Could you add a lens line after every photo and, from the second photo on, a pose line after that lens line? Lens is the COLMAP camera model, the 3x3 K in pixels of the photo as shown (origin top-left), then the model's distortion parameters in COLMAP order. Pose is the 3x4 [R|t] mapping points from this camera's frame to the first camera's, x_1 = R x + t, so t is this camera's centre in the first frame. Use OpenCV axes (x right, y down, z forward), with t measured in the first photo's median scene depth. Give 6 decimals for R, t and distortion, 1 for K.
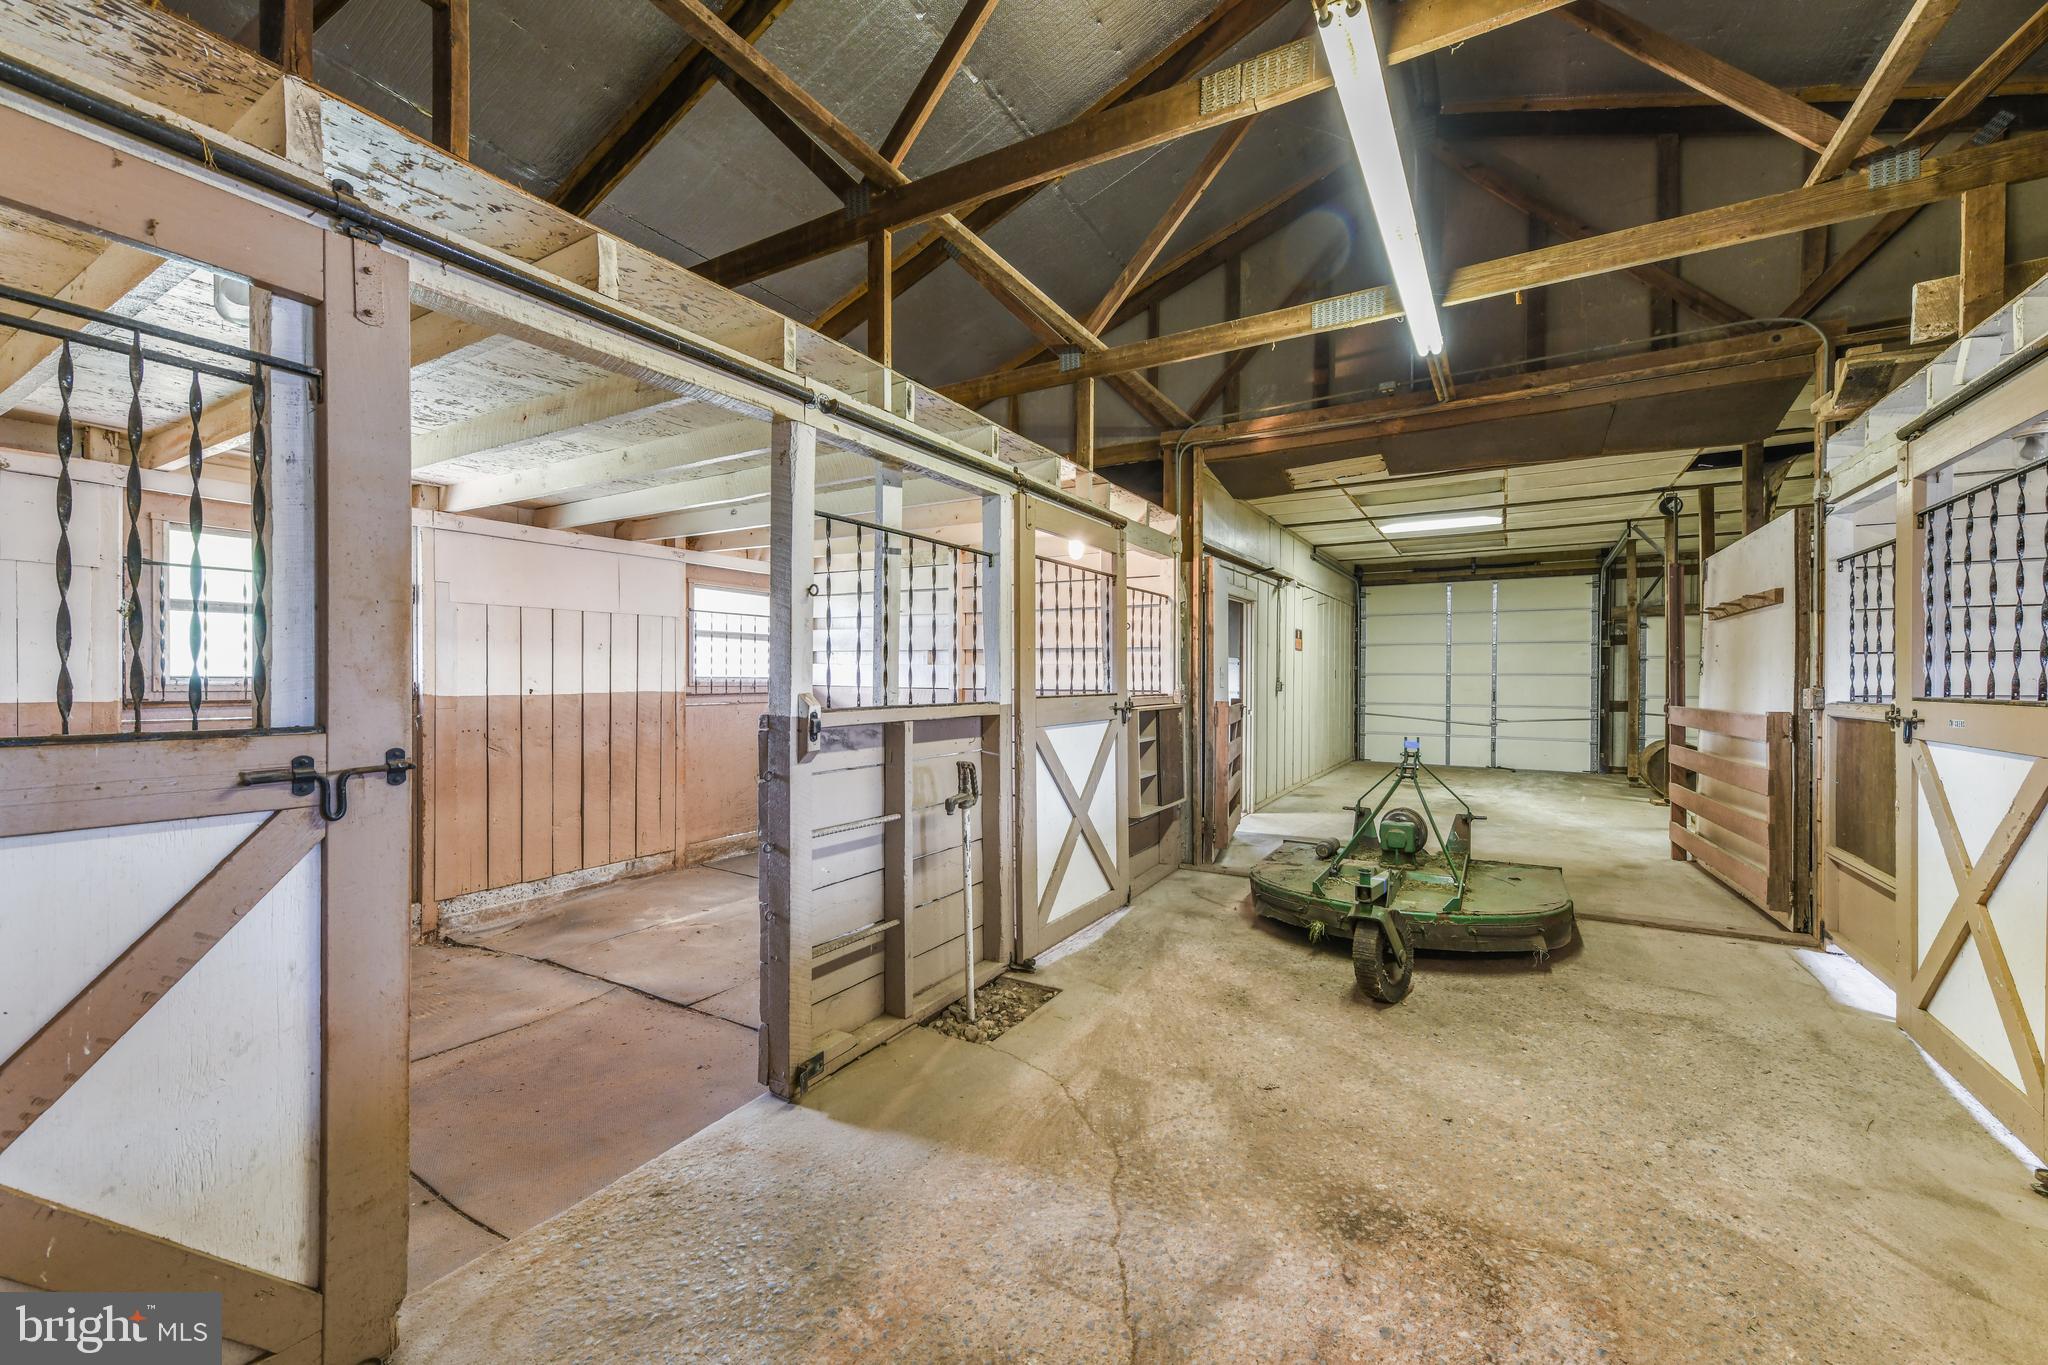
lens RADIAL K [[823.4, 0, 1022.5], [0, 823.4, 676.5], [0, 0, 1]] dist [0.013357, 0.000061]
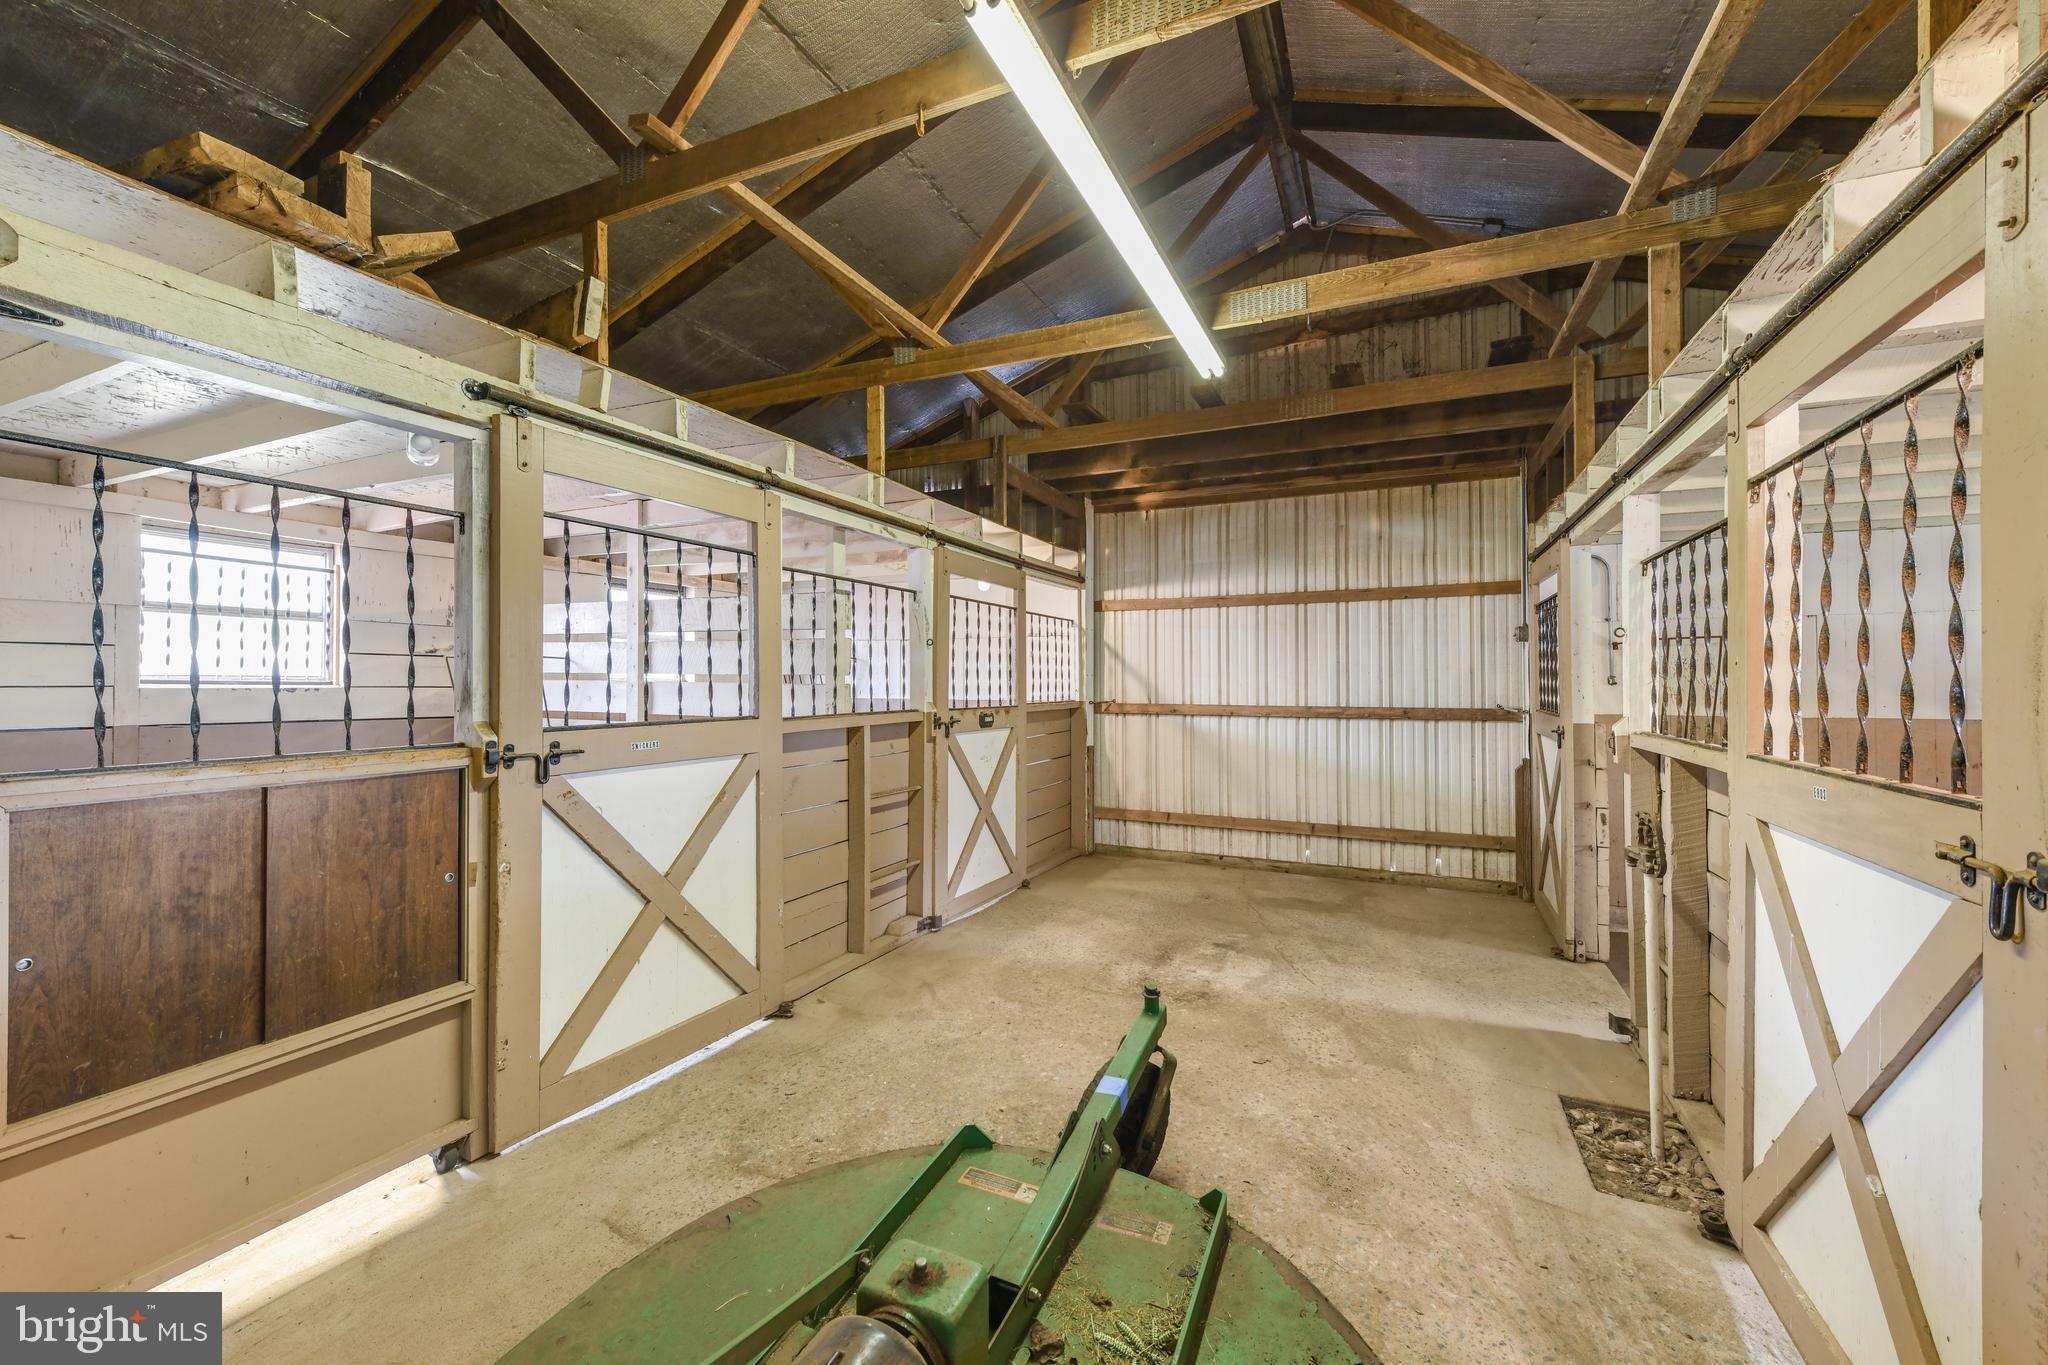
lens RADIAL K [[823.4, 0, 1021.6], [0, 823.4, 677.6], [0, 0, 1]] dist [0.013357, 0.000061]
pose [[-0.994850, -0.005388, -0.101210, 0.772160], [-0.004995, 0.999979, -0.004139, -0.028297], [0.101231, -0.003612, -0.994856, 2.178589]]
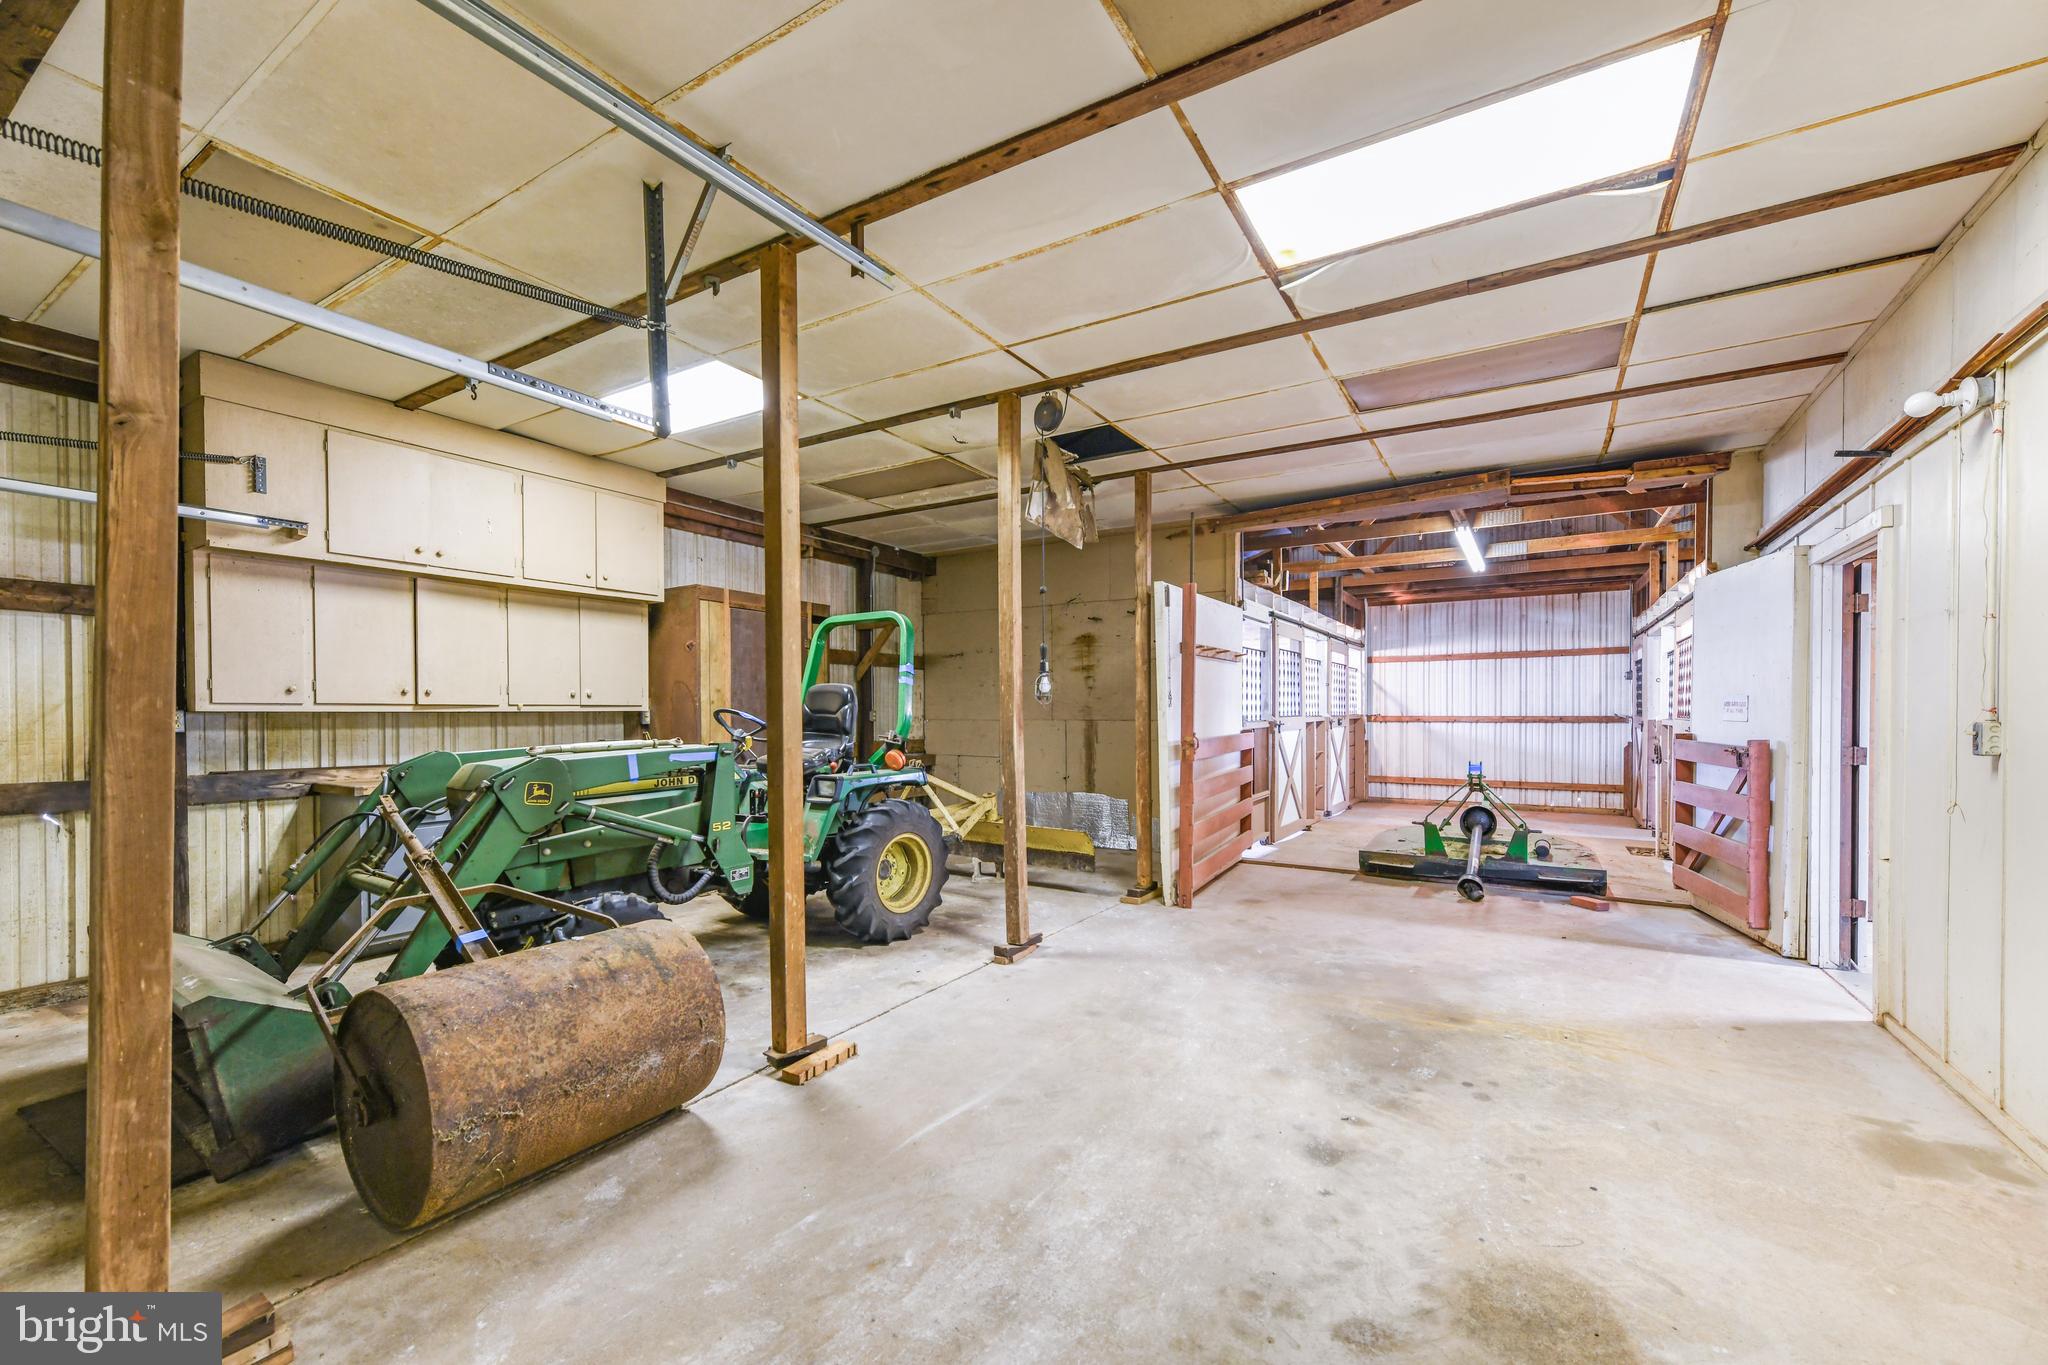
lens RADIAL K [[823.4, 0, 1028.4], [0, 823.4, 731.2], [0, 0, 1]] dist [0.013357, 0.000061]
pose [[-0.999873, 0.000671, 0.015907, 2.127355], [0.001086, 0.999658, 0.026135, 0.005461], [-0.015884, 0.026149, -0.999532, 4.269836]]
